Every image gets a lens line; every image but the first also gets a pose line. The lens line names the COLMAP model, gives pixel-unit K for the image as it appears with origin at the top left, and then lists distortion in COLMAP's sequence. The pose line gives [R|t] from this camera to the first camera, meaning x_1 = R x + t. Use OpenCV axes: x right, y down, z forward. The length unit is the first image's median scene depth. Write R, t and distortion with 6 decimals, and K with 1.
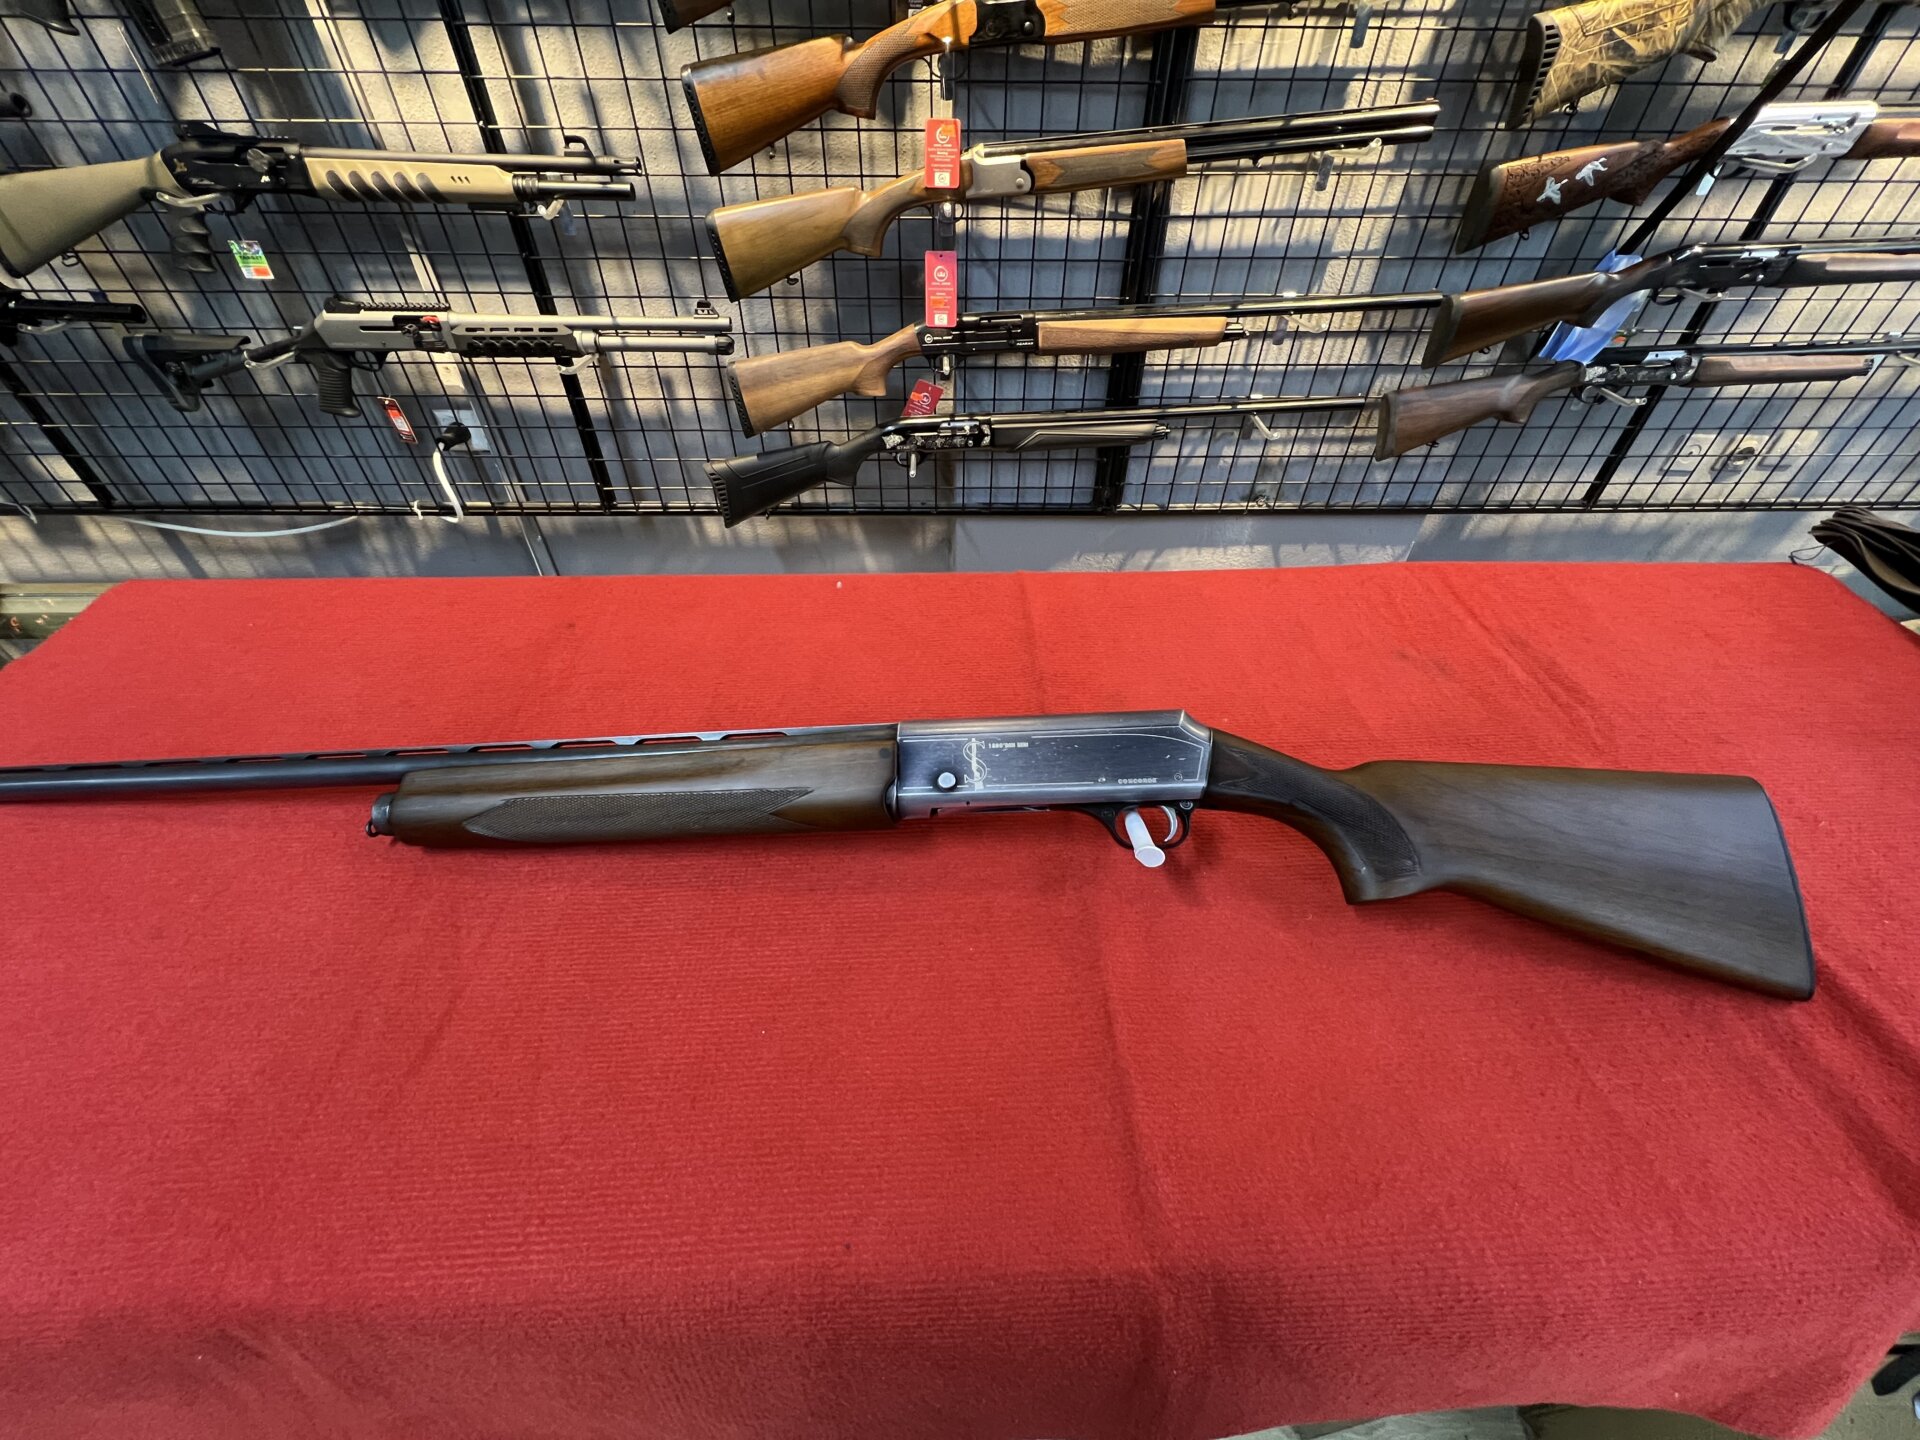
lens RADIAL K [[769.0, 0, 960.0], [0, 769.0, 720.0], [0, 0, 1]] dist [-0.003304, -0.000315]
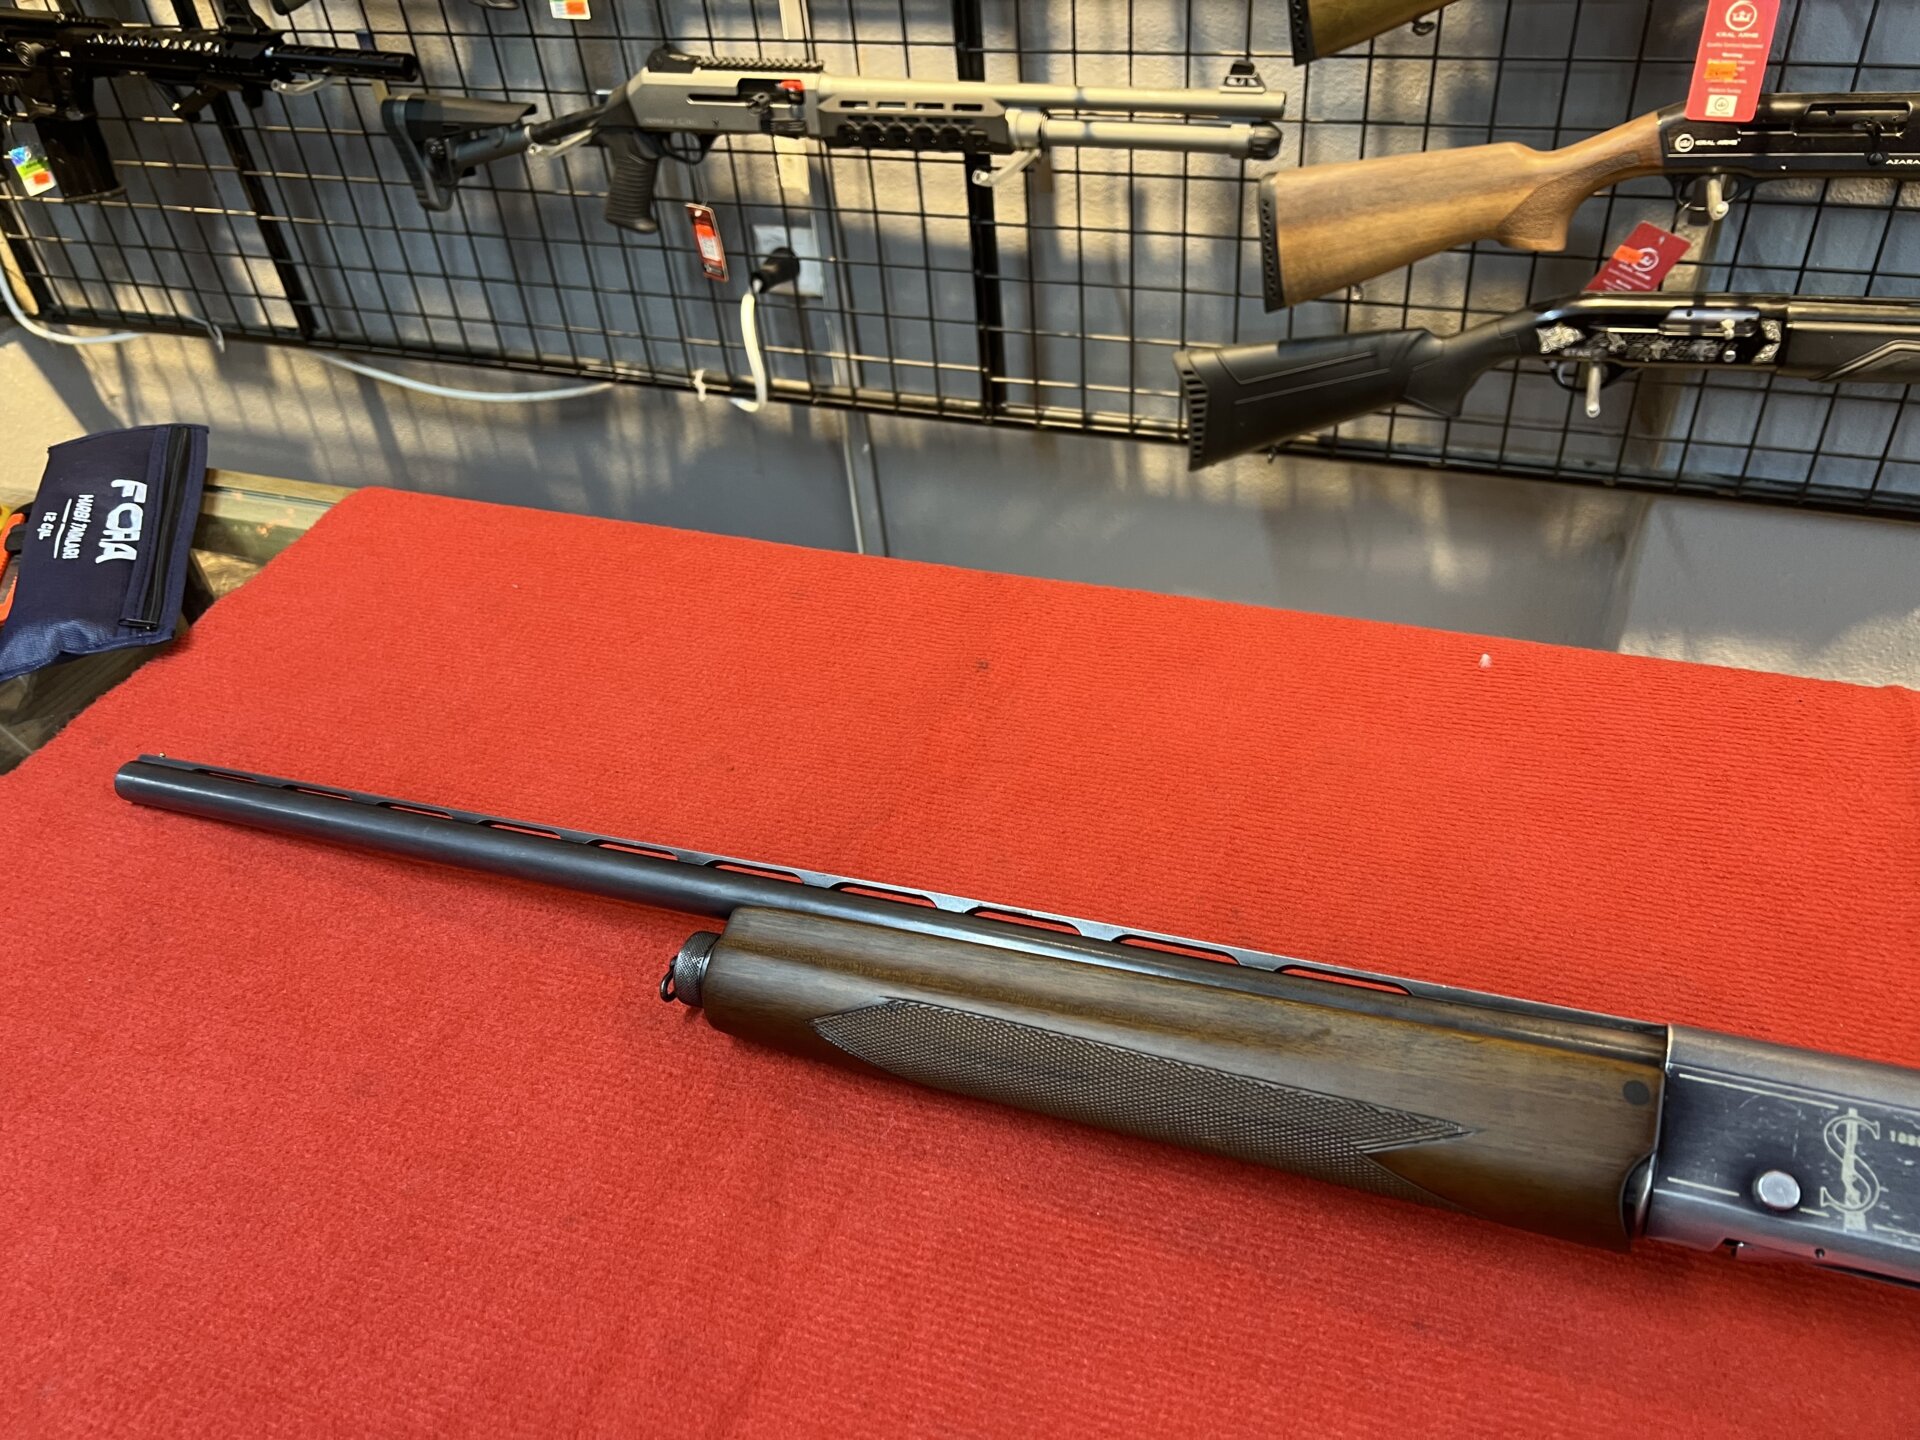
lens RADIAL K [[1455.7, 0, 958.3], [0, 1455.7, 733.9], [0, 0, 1]] dist [0.039656, -0.055101]
pose [[0.921912, 0.172803, -0.346724, -0.072617], [-0.187833, 0.982151, -0.009941, -0.030020], [0.338818, 0.074291, 0.937914, -0.000356]]
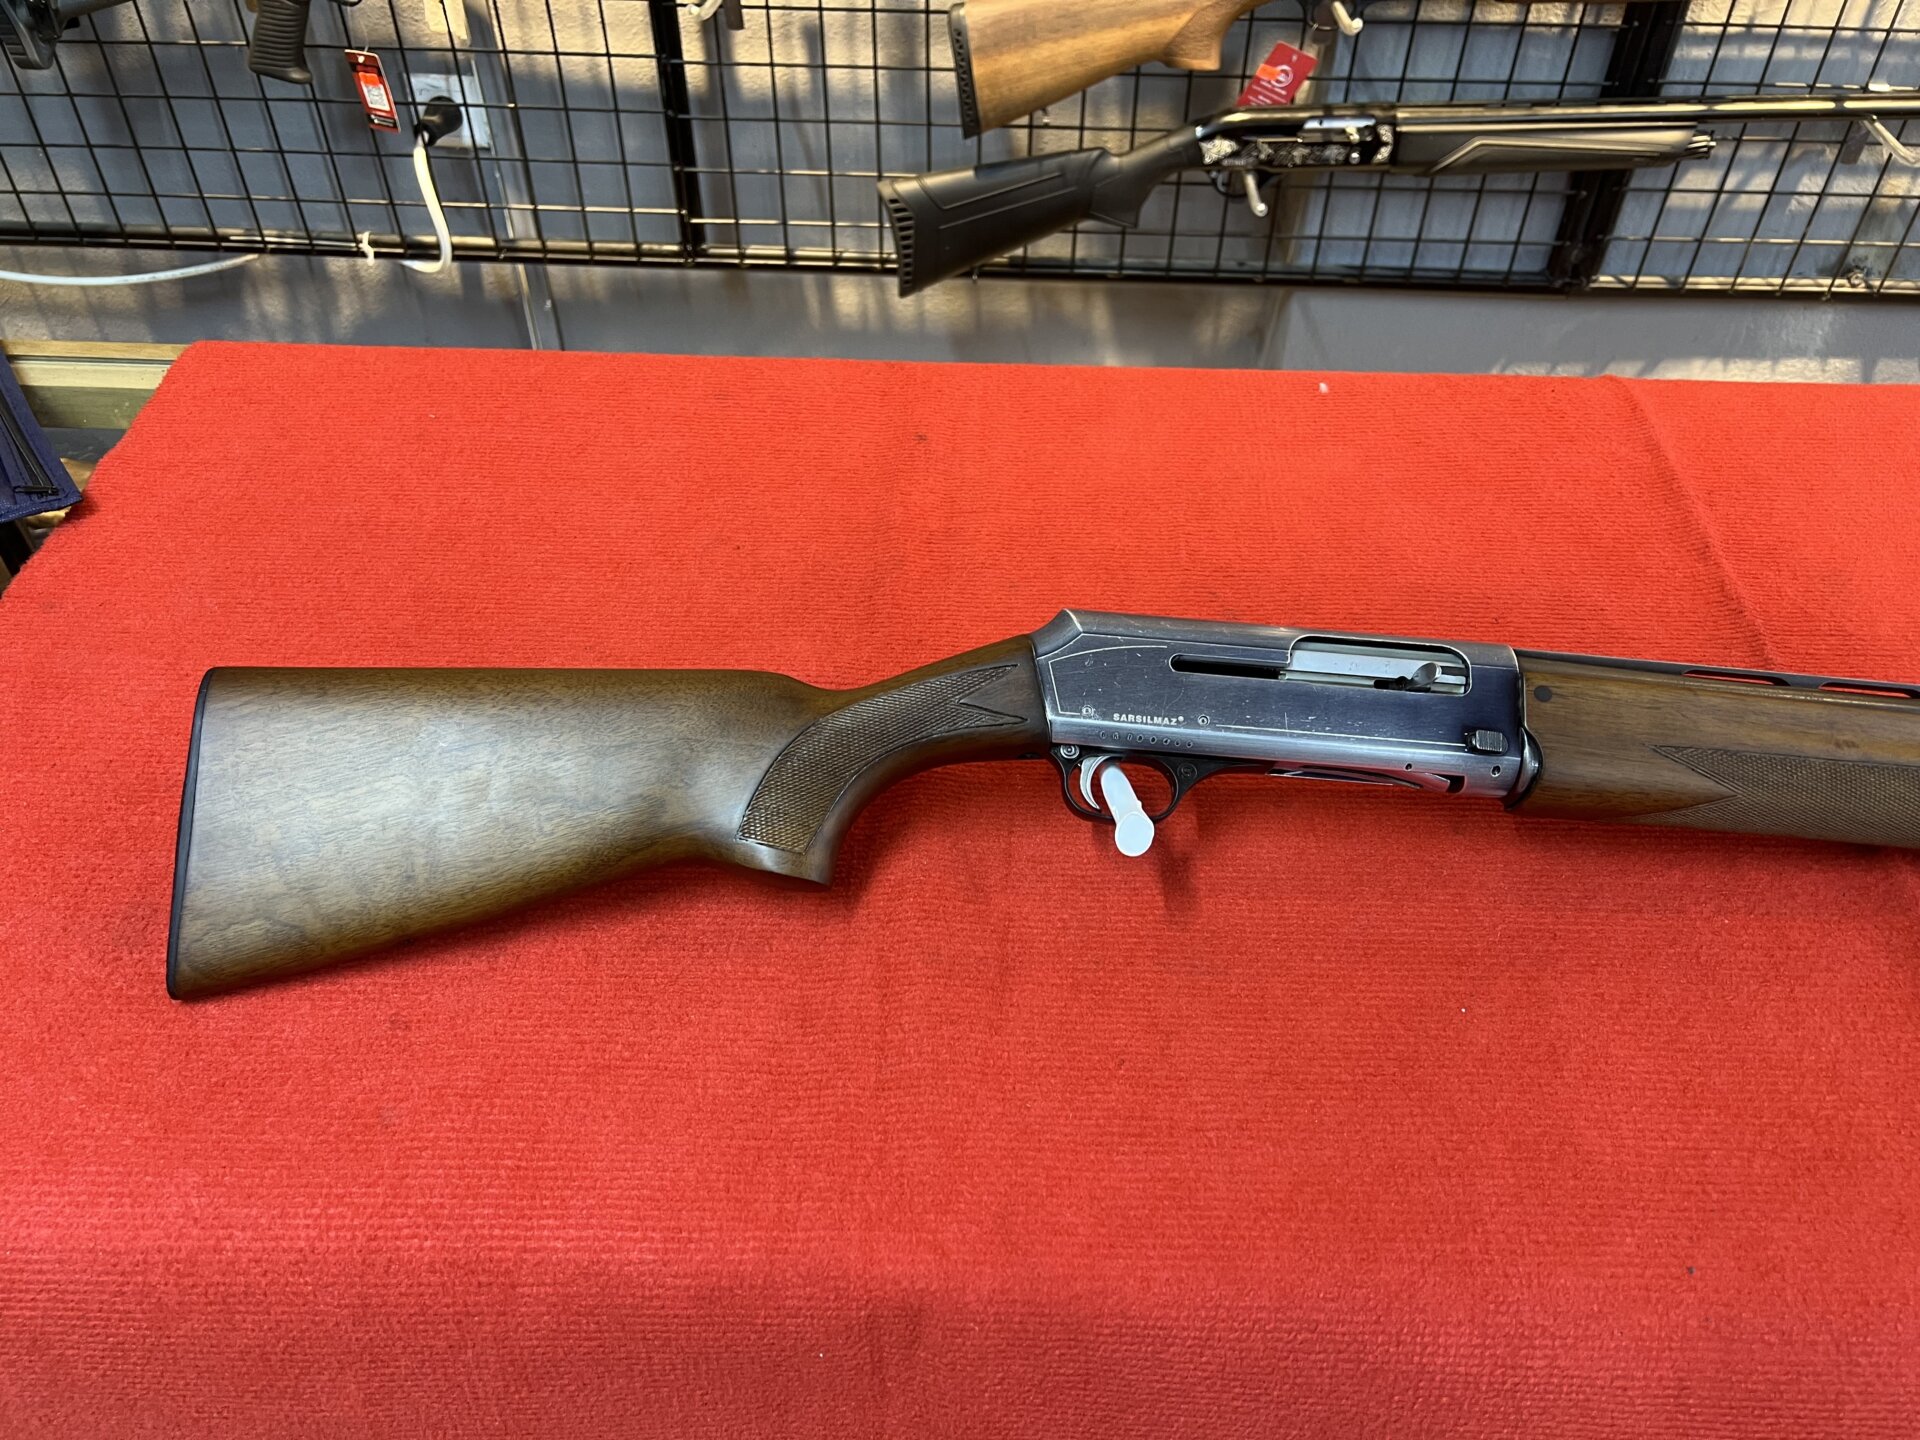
lens RADIAL K [[1460.3, 0, 965.6], [0, 1460.3, 735.3], [0, 0, 1]] dist [0.027448, -0.038852]
pose [[0.997656, 0.046215, -0.050473, -0.199939], [-0.044525, 0.998426, 0.034108, 0.040399], [0.051970, -0.031781, 0.998143, -0.105971]]
